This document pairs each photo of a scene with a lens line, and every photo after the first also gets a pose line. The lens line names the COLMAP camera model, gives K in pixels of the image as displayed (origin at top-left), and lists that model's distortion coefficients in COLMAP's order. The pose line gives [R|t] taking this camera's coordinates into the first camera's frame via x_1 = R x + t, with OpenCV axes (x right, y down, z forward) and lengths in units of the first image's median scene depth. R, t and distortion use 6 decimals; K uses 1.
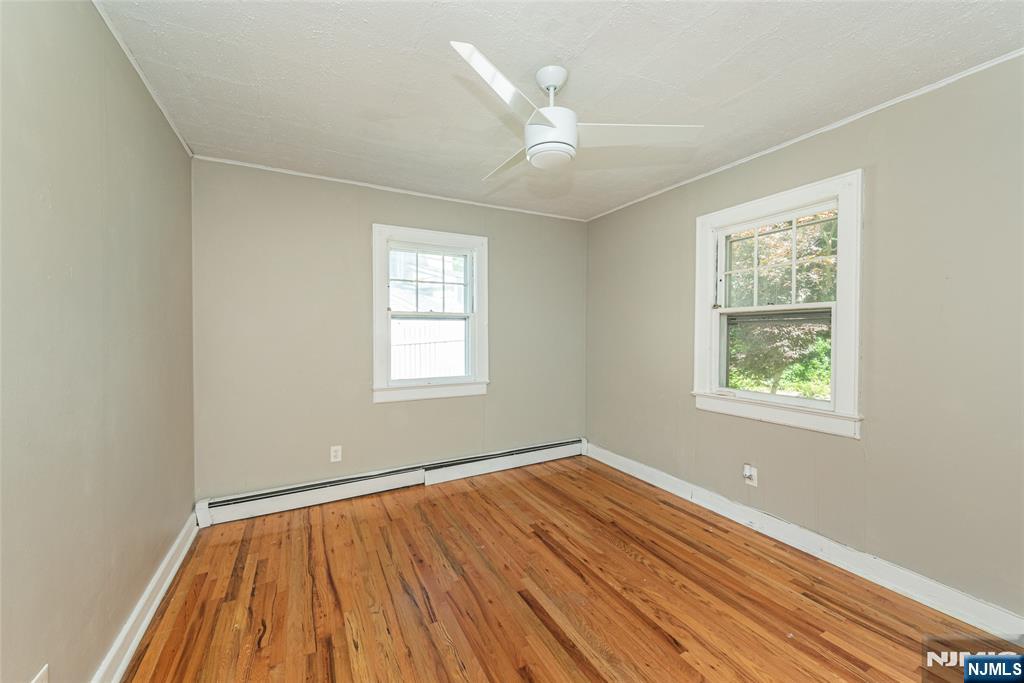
lens RADIAL K [[402.3, 0, 530.2], [0, 402.3, 334.3], [0, 0, 1]] dist [0.000379, -0.000122]
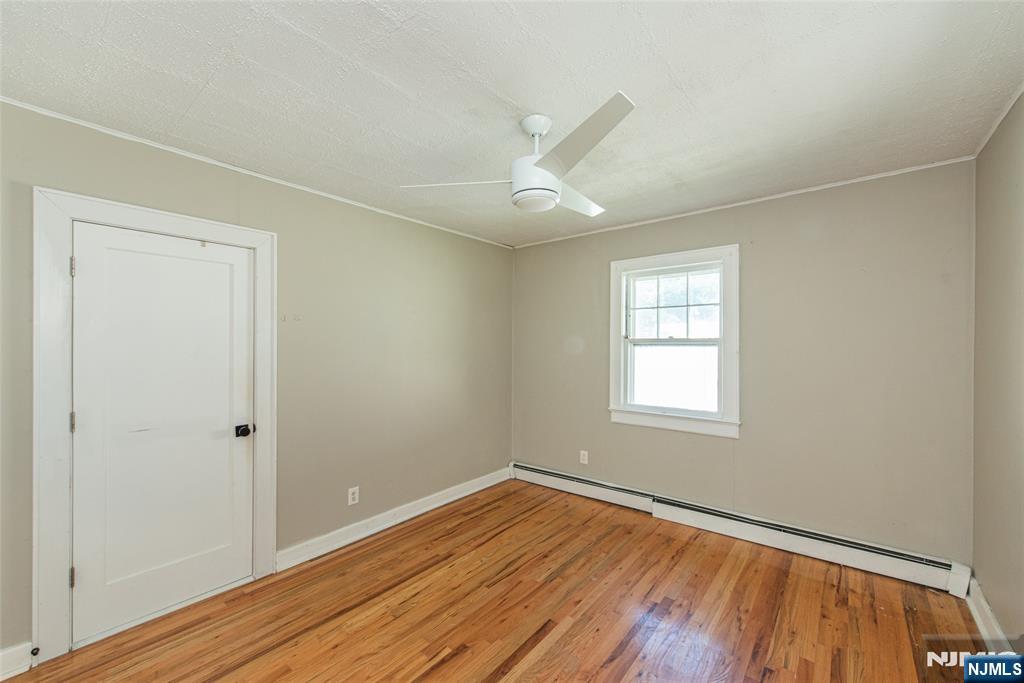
lens RADIAL K [[417.1, 0, 512.0], [0, 417.1, 341.5], [0, 0, 1]] dist [-0.001793, -0.000310]
pose [[0.361413, -0.000581, -0.932406, 0.628343], [-0.011581, 0.999920, -0.005112, -0.044741], [0.932334, 0.012646, 0.361377, 0.345745]]
